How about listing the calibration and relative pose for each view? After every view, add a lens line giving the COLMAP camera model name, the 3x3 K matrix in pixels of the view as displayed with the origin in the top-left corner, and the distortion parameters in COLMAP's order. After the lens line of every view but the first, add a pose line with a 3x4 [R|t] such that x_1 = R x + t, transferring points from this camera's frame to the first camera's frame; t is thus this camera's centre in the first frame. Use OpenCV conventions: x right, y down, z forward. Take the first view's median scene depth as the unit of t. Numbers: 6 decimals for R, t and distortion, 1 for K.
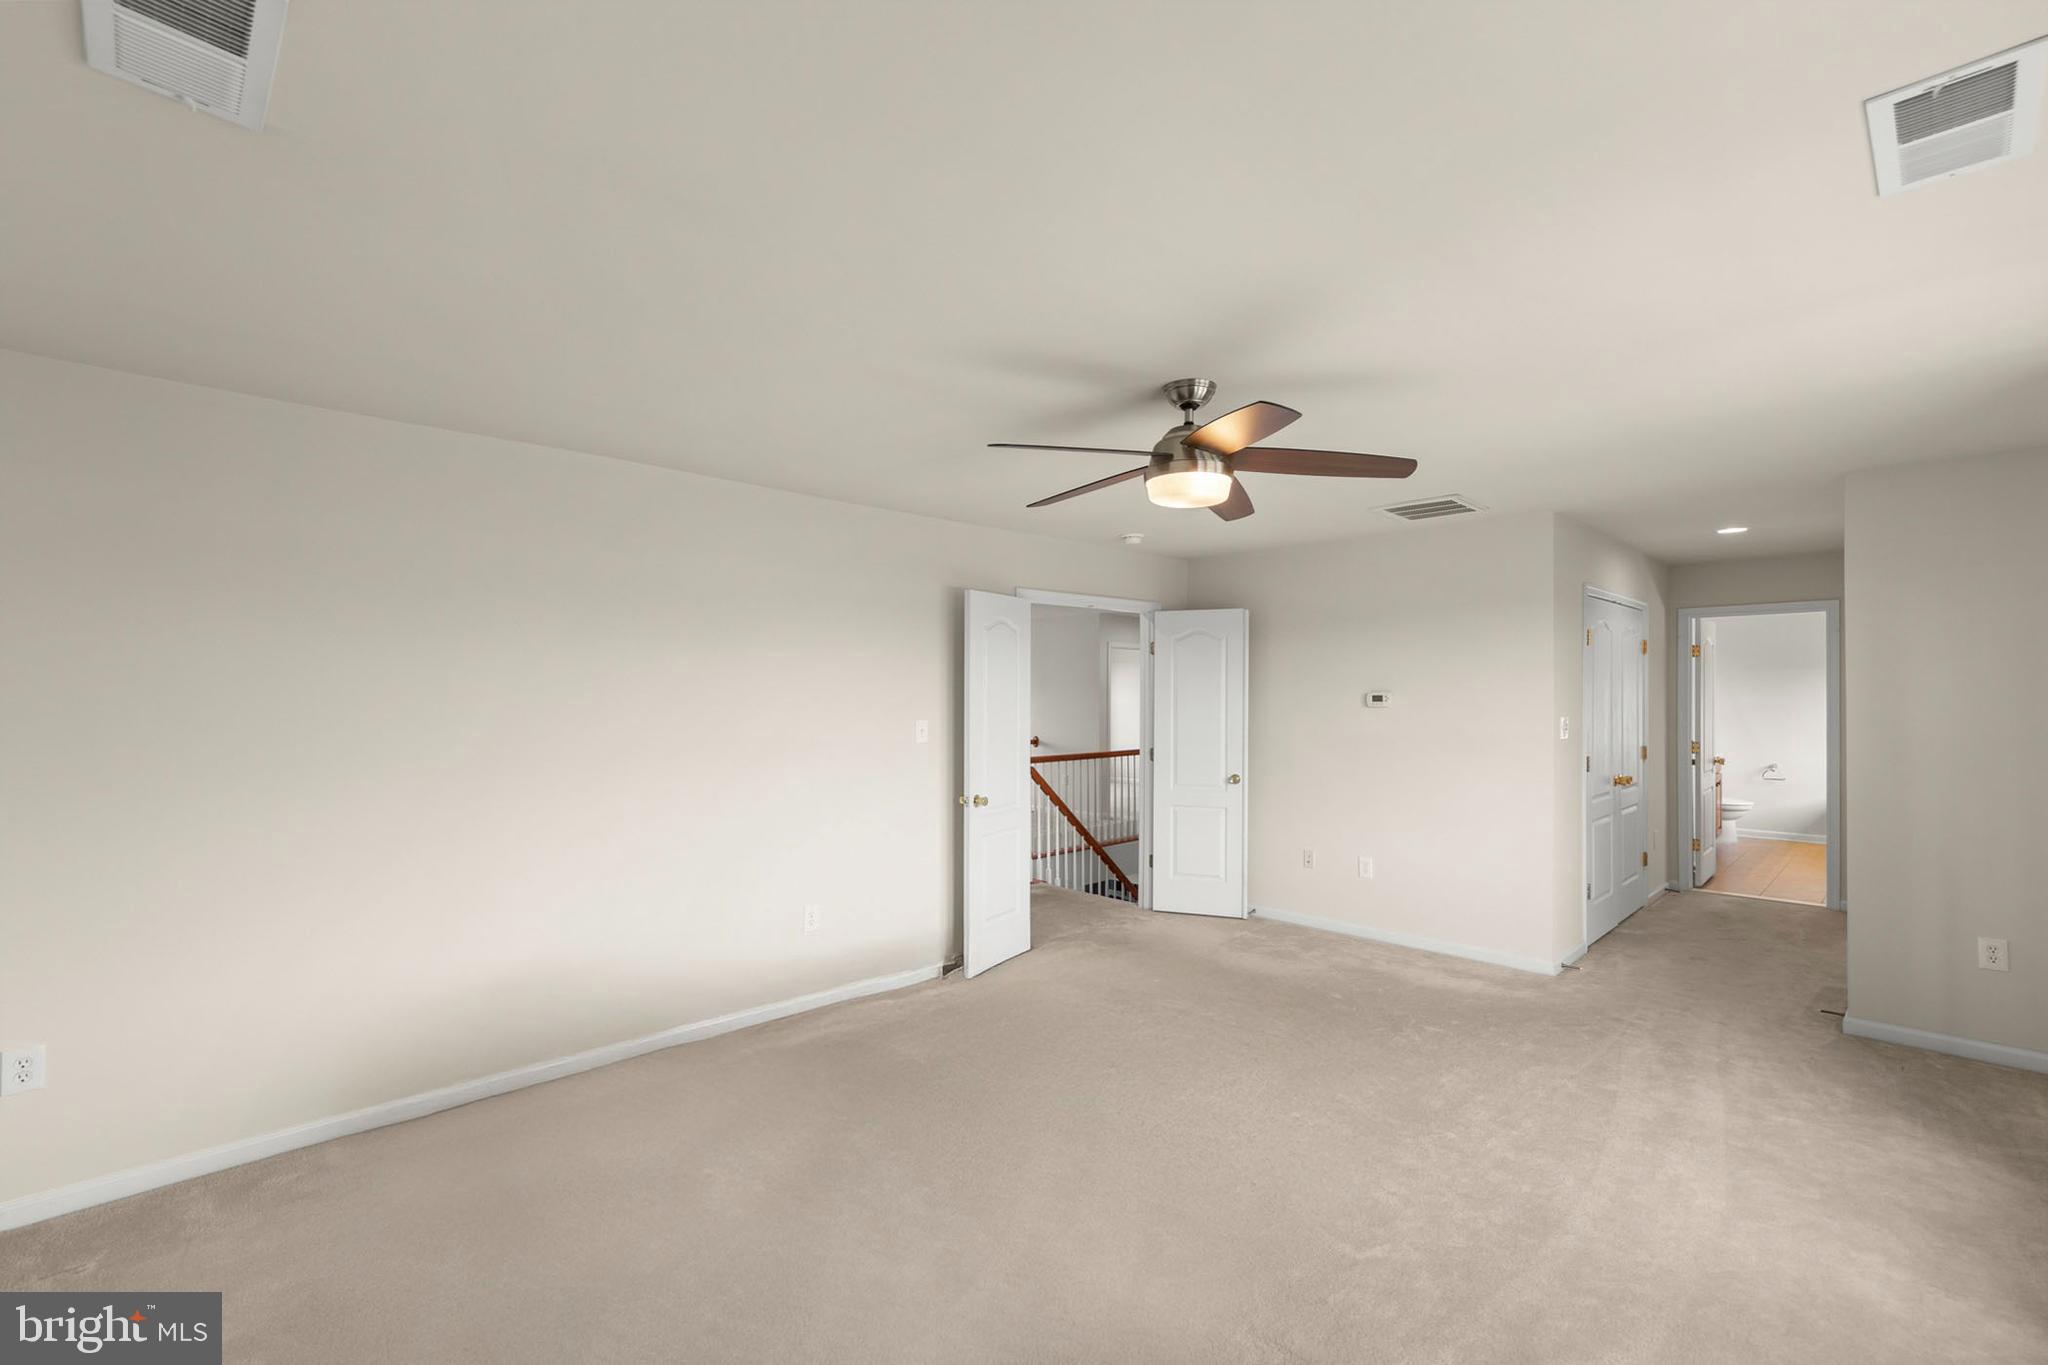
lens RADIAL K [[829.3, 0, 1024.0], [0, 829.3, 682.5], [0, 0, 1]] dist [0.000242, -0.000066]
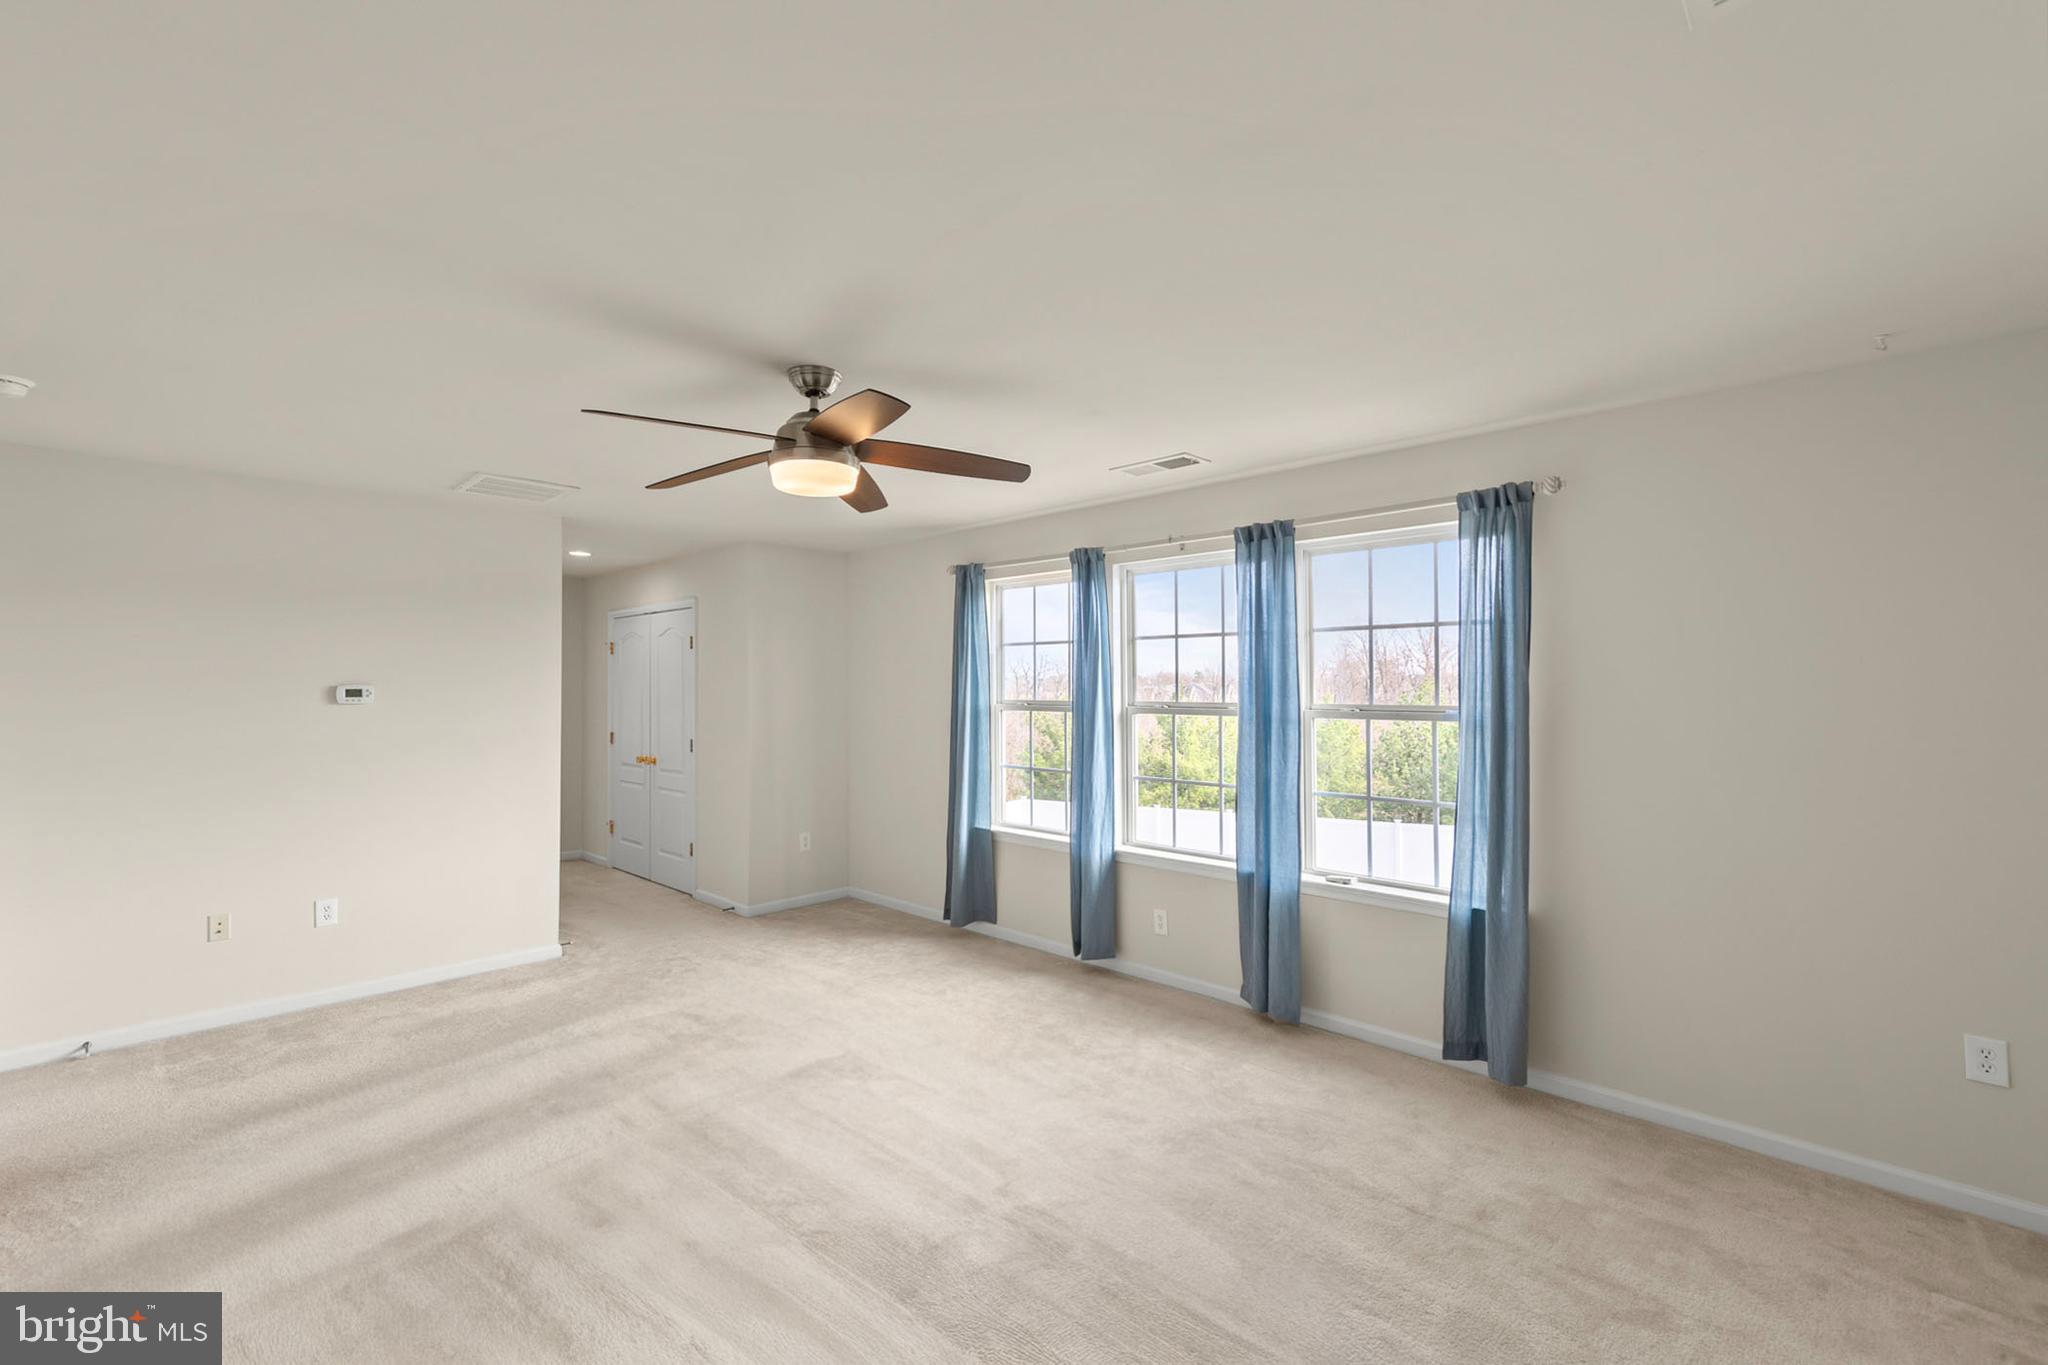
lens RADIAL K [[829.3, 0, 1024.0], [0, 829.3, 682.5], [0, 0, 1]] dist [0.000242, -0.000066]
pose [[0.041082, 0.006392, 0.999135, -0.531636], [-0.011433, 0.999917, -0.005927, 0.003741], [-0.999090, -0.011180, 0.041152, 0.490676]]
